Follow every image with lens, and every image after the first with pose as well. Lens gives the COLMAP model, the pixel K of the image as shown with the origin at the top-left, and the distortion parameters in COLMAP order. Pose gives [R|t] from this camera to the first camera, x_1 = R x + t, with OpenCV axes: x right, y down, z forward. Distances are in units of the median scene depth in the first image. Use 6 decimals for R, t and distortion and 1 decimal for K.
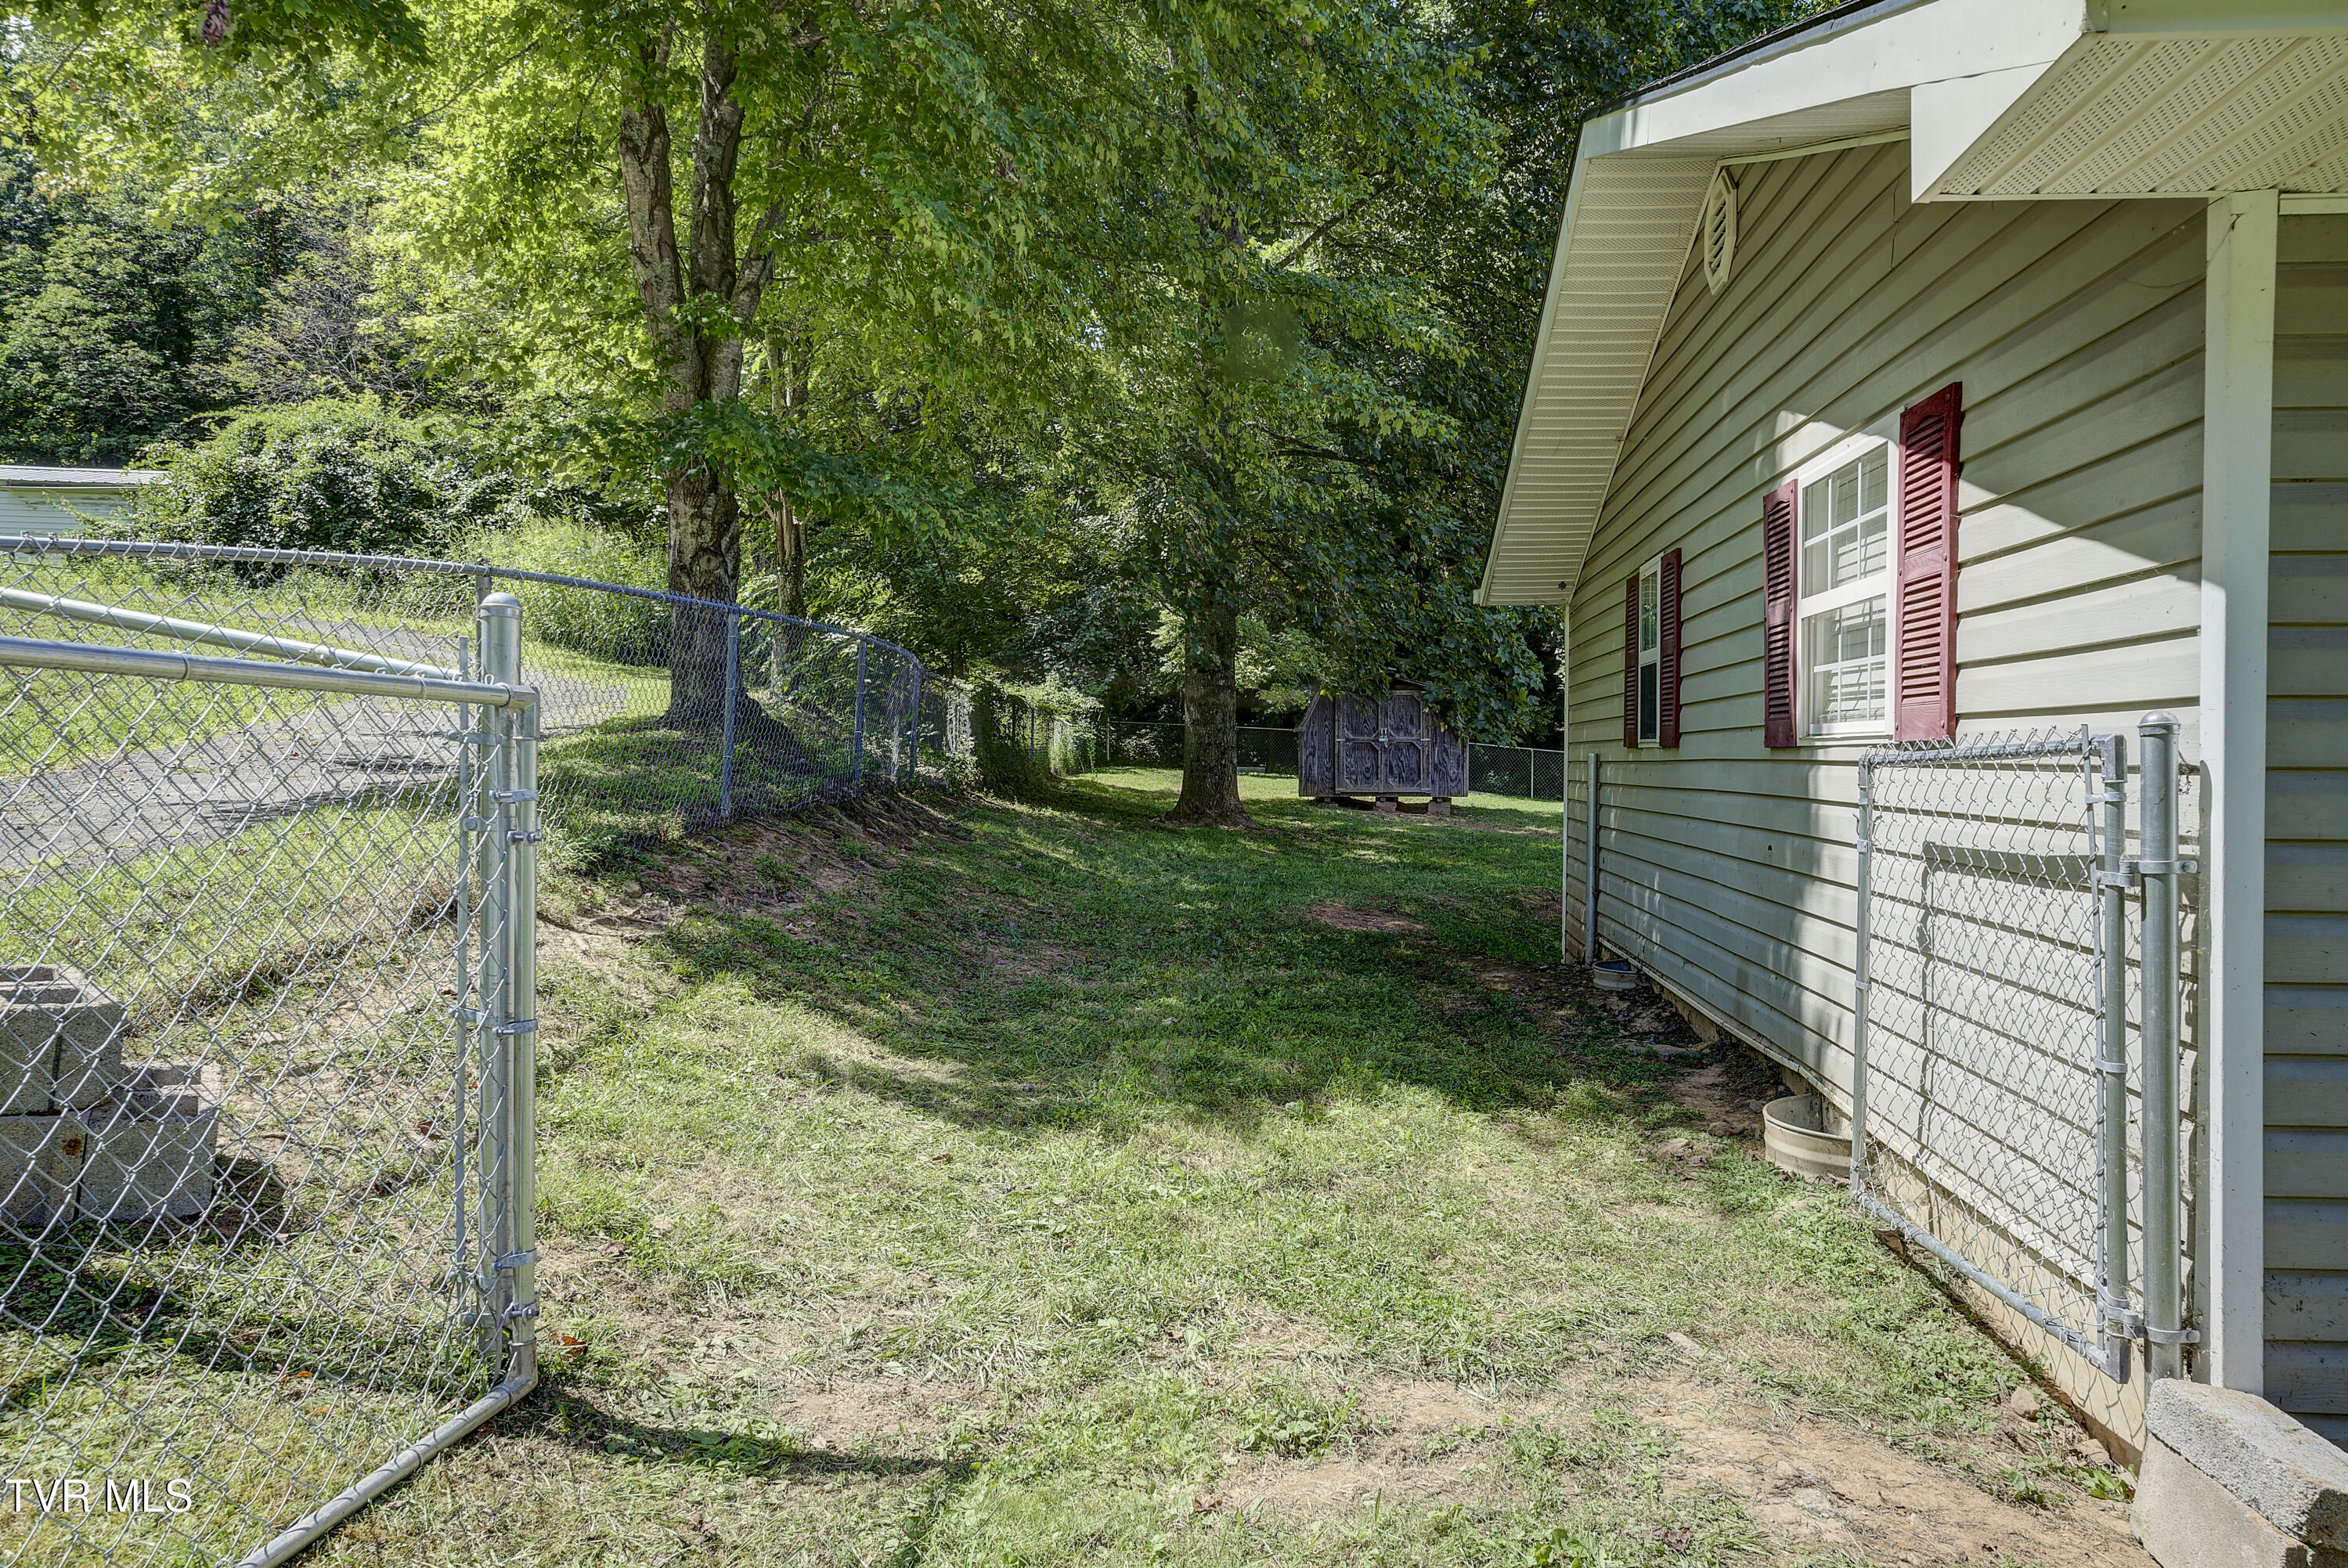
lens RADIAL K [[1626.6, 0, 1174.0], [0, 1626.6, 784.0], [0, 0, 1]] dist [0.021847, 0.000501]
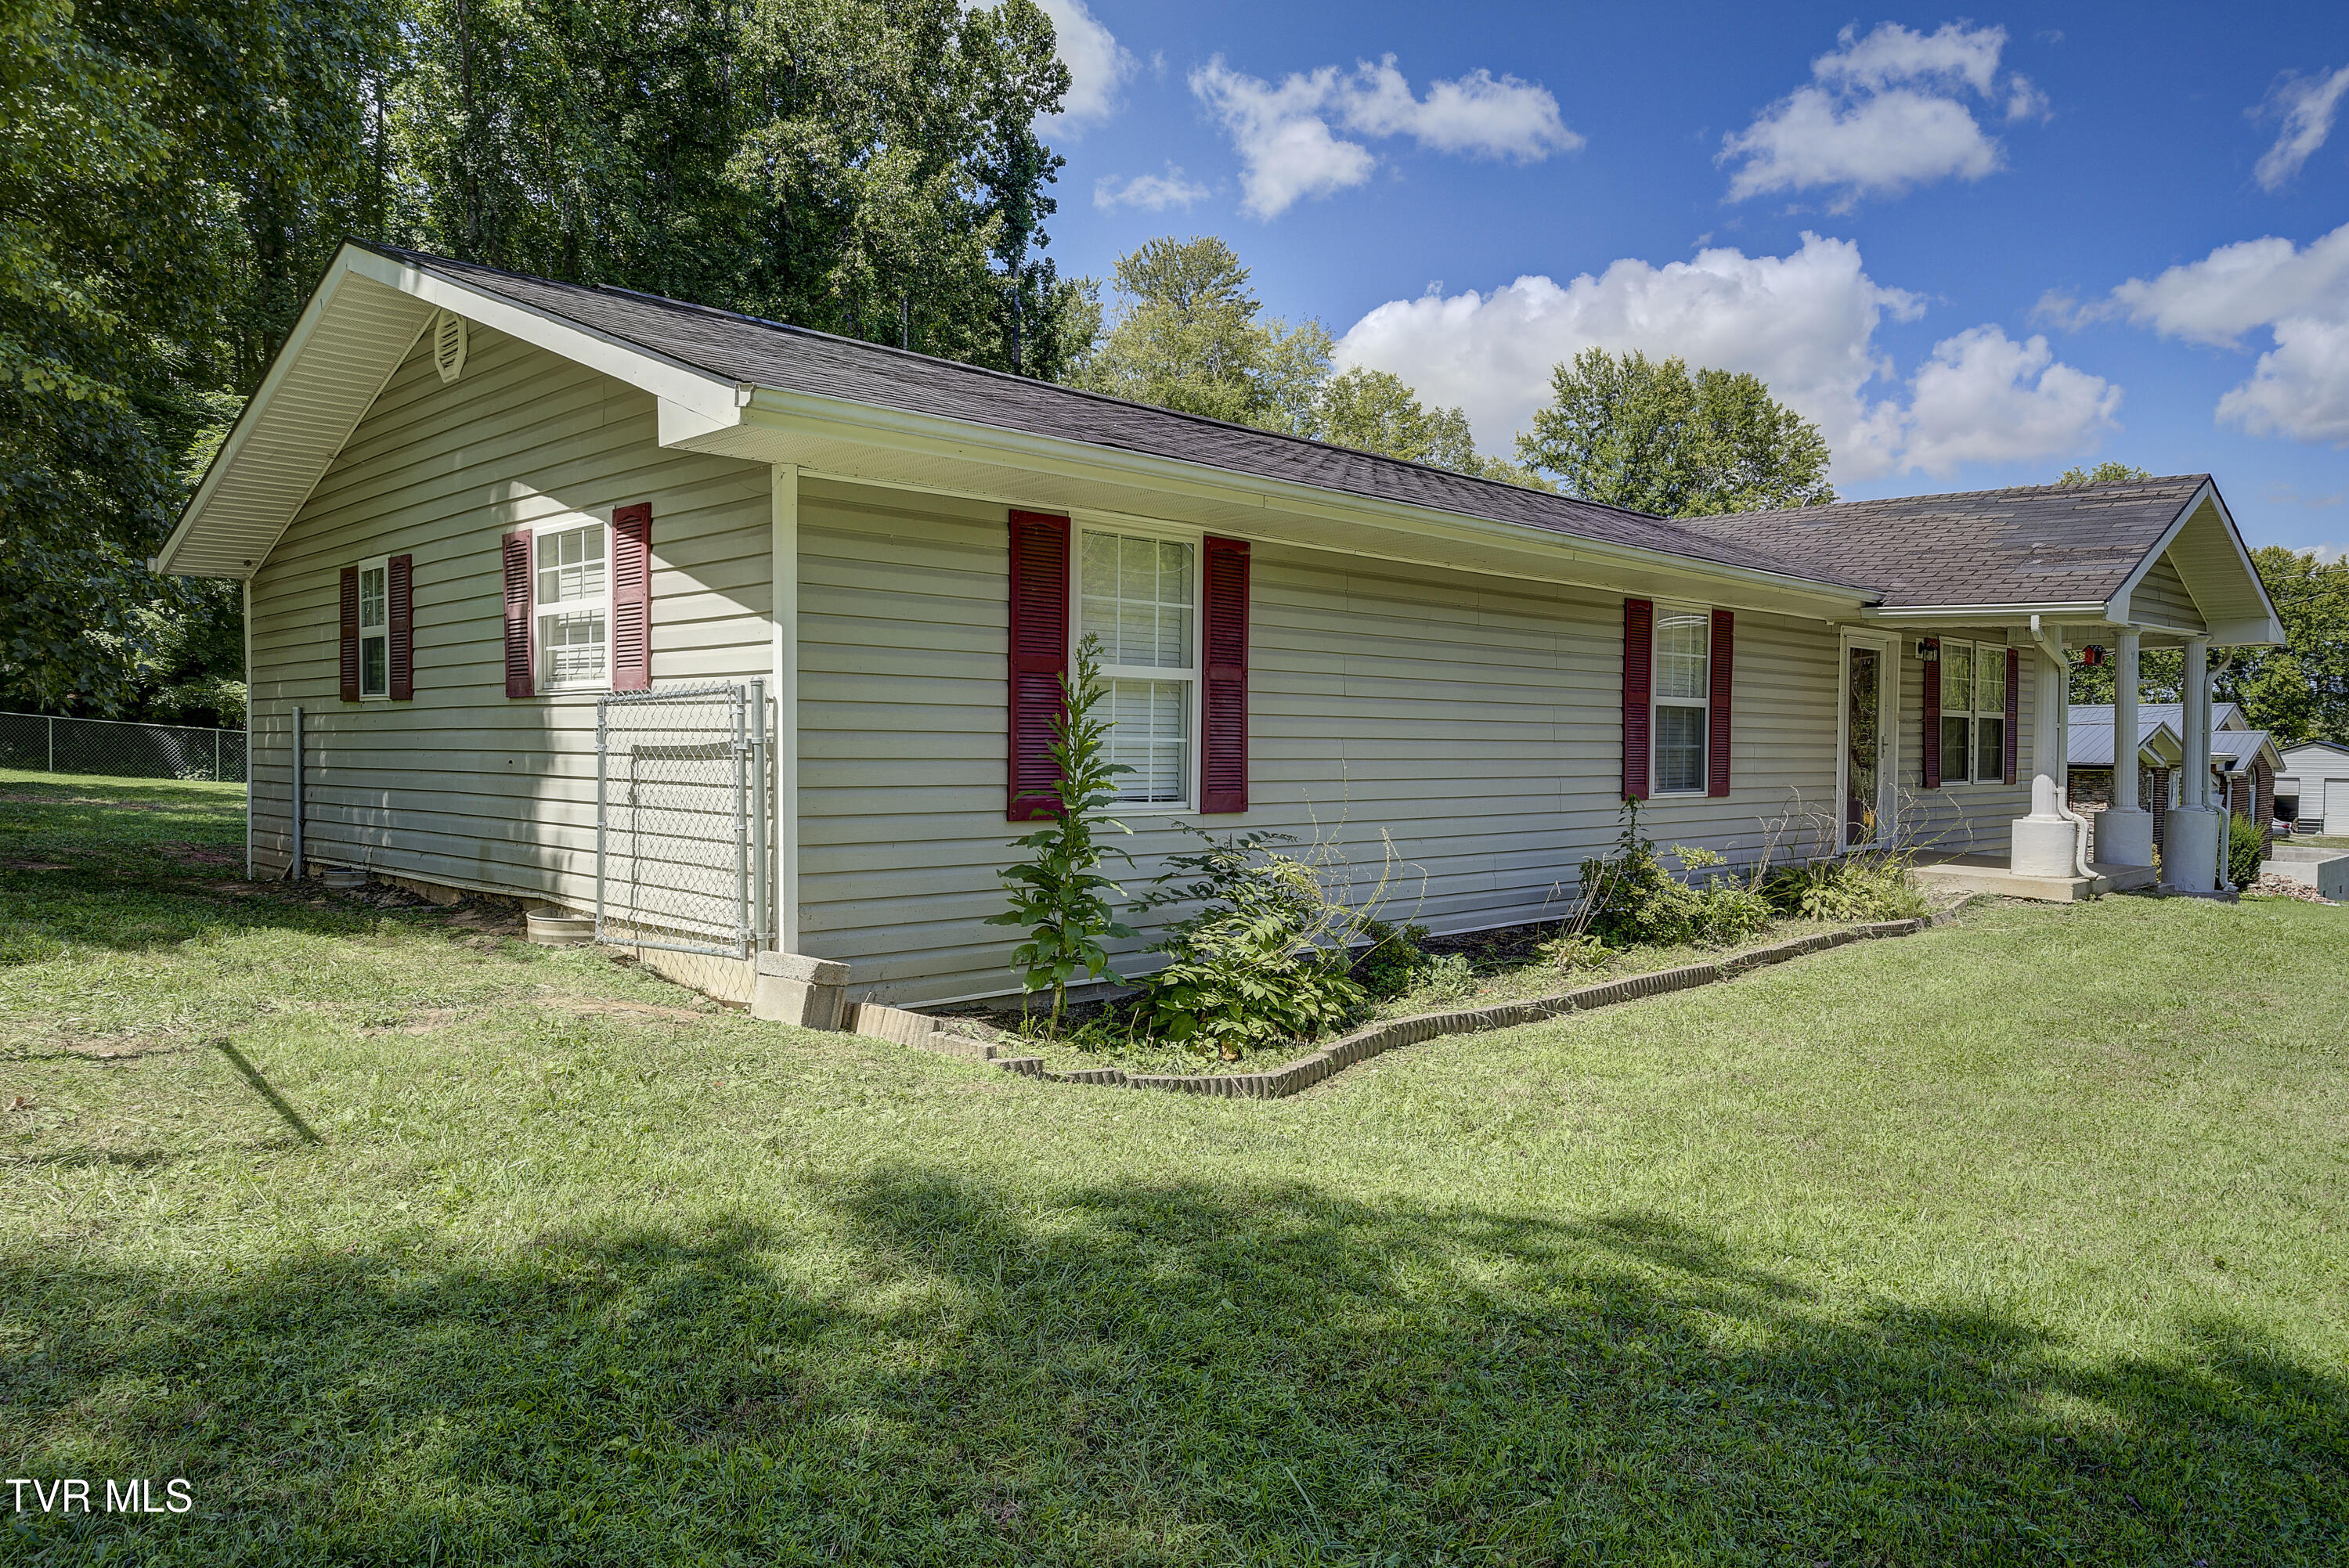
lens RADIAL K [[1627.2, 0, 1174.5], [0, 1627.2, 784.0], [0, 0, 1]] dist [0.021847, 0.000501]
pose [[0.660303, -0.017703, 0.750791, -0.537998], [0.007434, 0.999827, 0.017037, 0.053616], [-0.750963, -0.005668, 0.660320, -0.700001]]
